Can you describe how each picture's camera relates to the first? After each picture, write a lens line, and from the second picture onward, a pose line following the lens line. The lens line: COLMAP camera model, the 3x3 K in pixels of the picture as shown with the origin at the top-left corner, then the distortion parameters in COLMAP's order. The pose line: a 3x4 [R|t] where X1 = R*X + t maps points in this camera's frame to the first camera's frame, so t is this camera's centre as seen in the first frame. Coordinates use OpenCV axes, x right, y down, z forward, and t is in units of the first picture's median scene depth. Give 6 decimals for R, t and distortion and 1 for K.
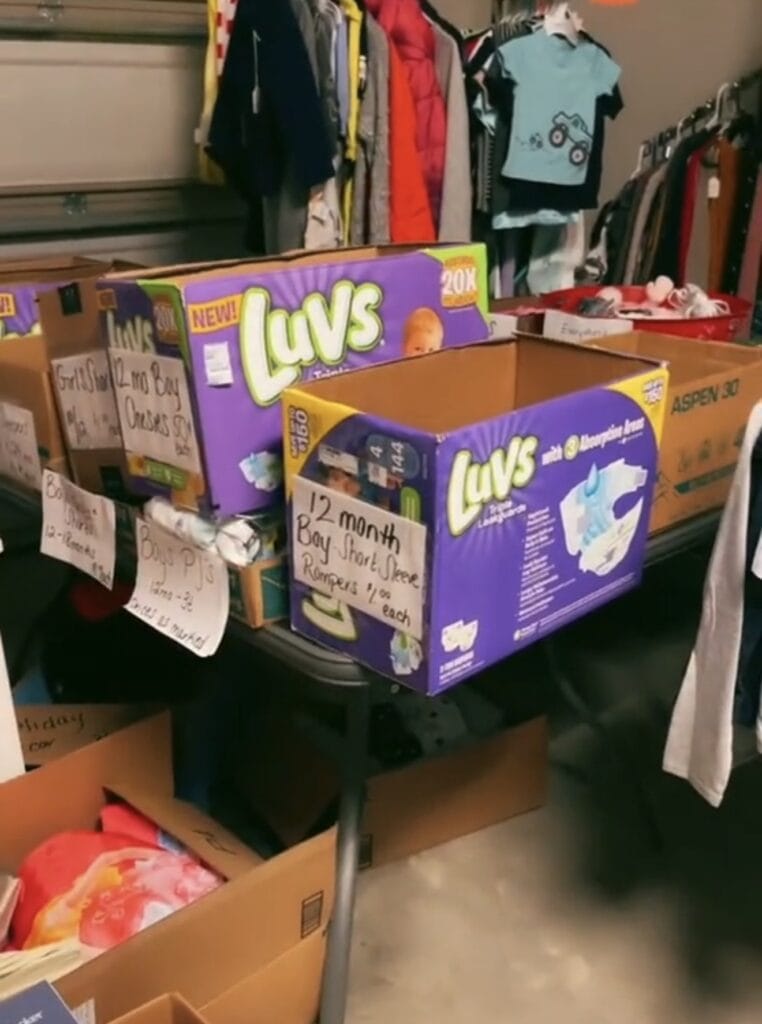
lens RADIAL K [[810.2, 0, 455.2], [0, 810.2, 512.7], [0, 0, 1]] dist [0.002268, 0.000746]
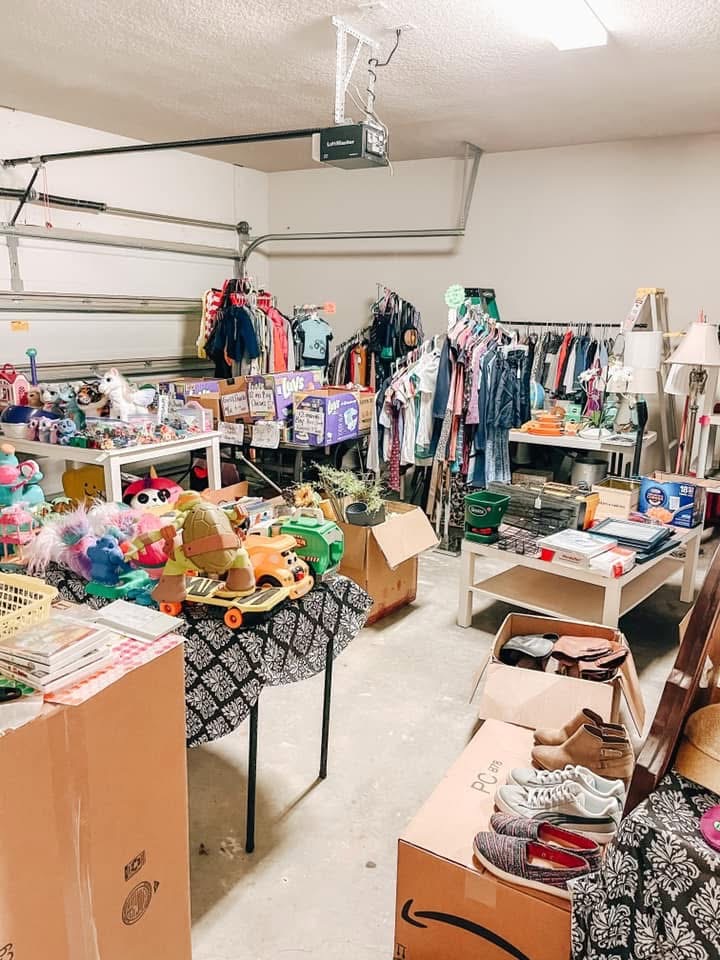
lens RADIAL K [[731.1, 0, 360.0], [0, 731.1, 480.0], [0, 0, 1]] dist [0.004981, 0.003607]
pose [[0.951671, -0.046342, 0.303601, -0.730518], [0.112148, 0.972723, -0.203061, 0.819154], [-0.285910, 0.227296, 0.930909, -2.001708]]
